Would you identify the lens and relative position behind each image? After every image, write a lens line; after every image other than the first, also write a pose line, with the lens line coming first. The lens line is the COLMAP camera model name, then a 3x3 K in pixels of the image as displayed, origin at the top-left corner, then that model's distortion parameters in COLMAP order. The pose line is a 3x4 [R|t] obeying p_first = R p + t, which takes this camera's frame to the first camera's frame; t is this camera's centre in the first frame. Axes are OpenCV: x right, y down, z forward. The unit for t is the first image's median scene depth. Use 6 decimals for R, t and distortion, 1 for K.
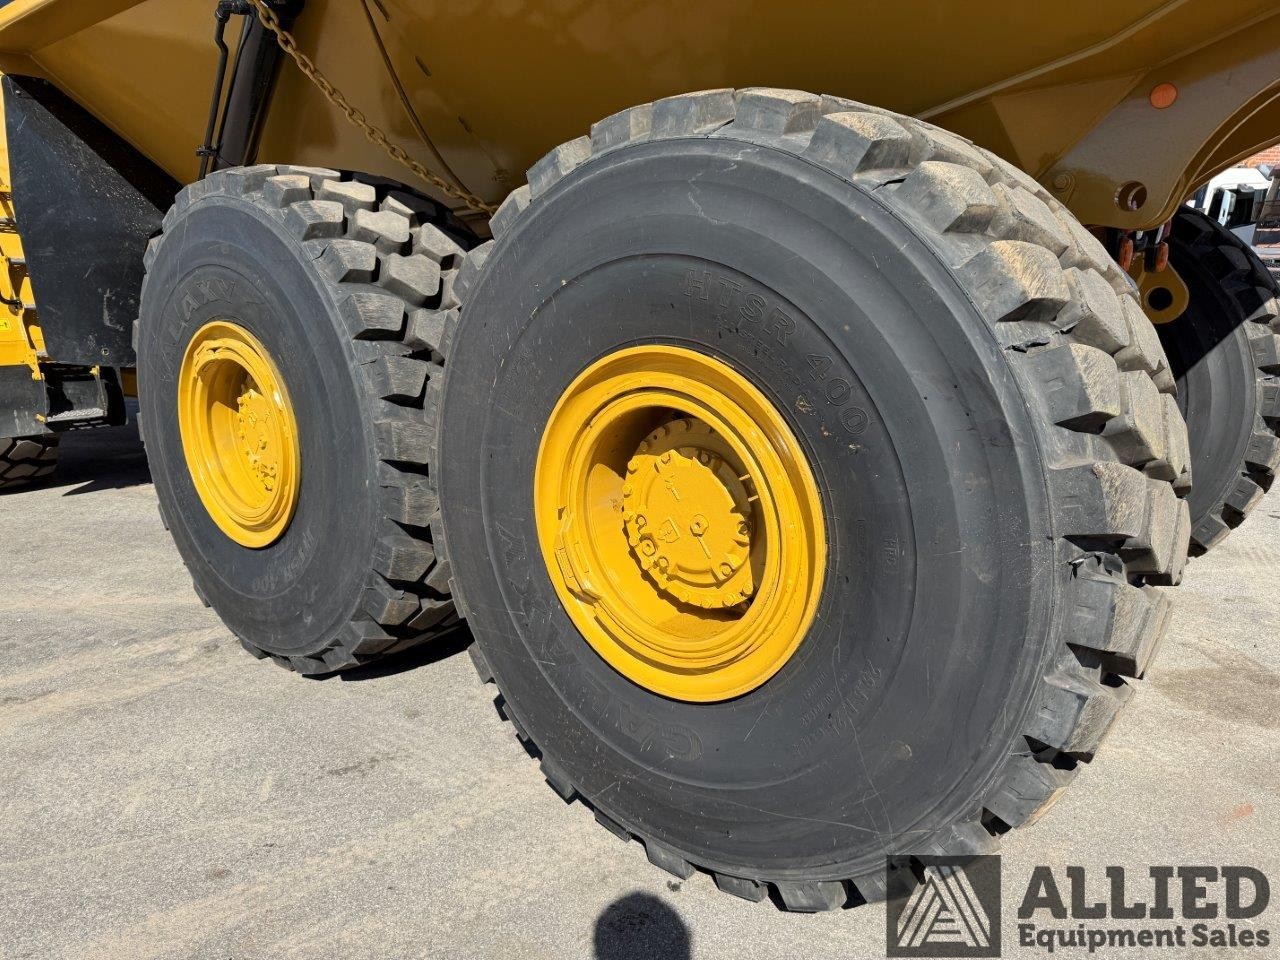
lens RADIAL K [[902.6, 0, 645.3], [0, 902.6, 487.8], [0, 0, 1]] dist [0.075491, -0.103842]
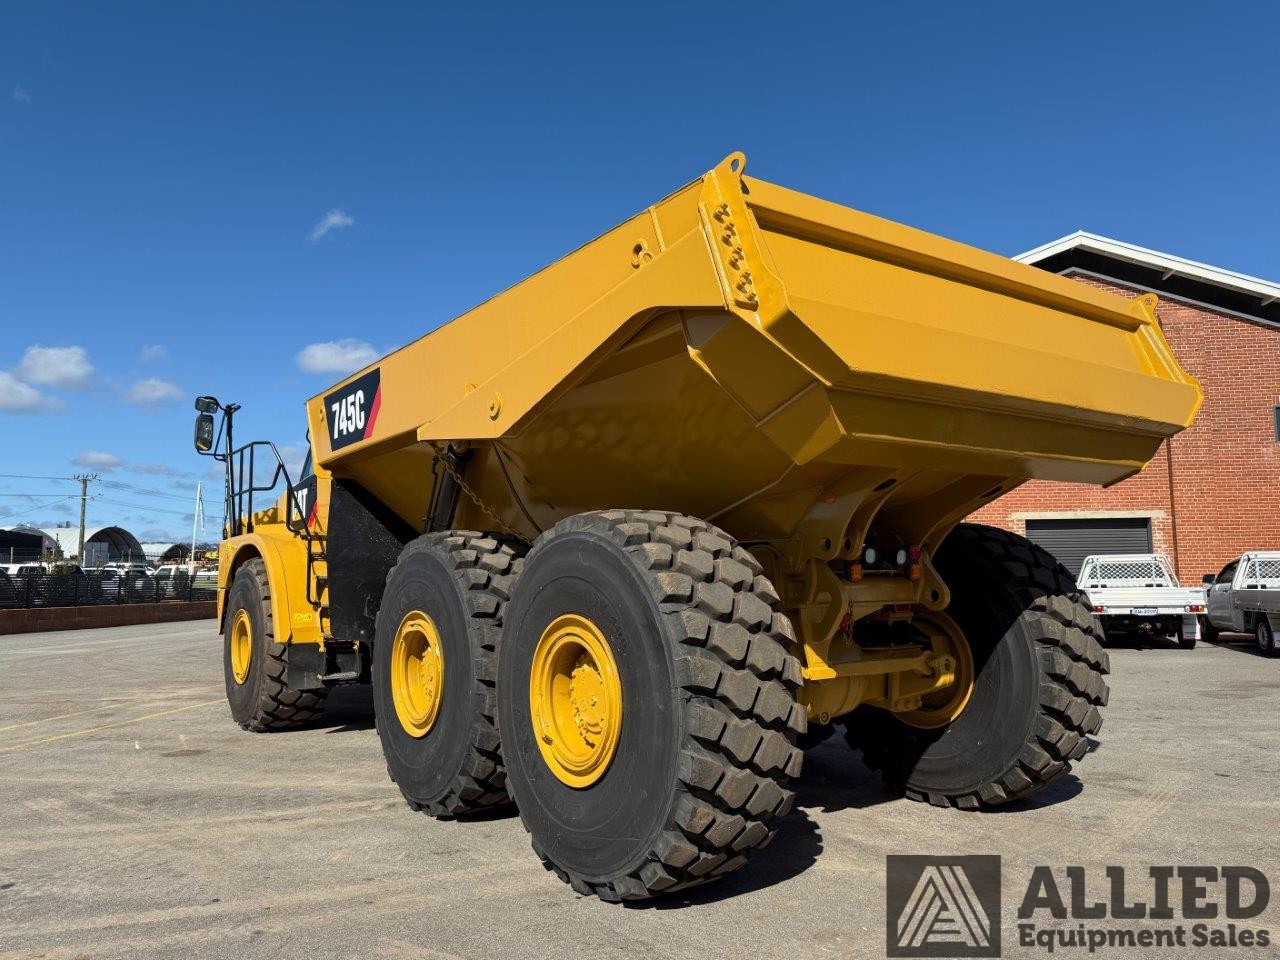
lens RADIAL K [[940.3, 0, 640.0], [0, 940.3, 480.0], [0, 0, 1]] dist [0.083174, -0.120062]
pose [[0.966714, -0.038155, -0.252999, 0.489483], [-0.046207, 0.946525, -0.319304, 0.166283], [0.251653, 0.320366, 0.913256, -0.761425]]
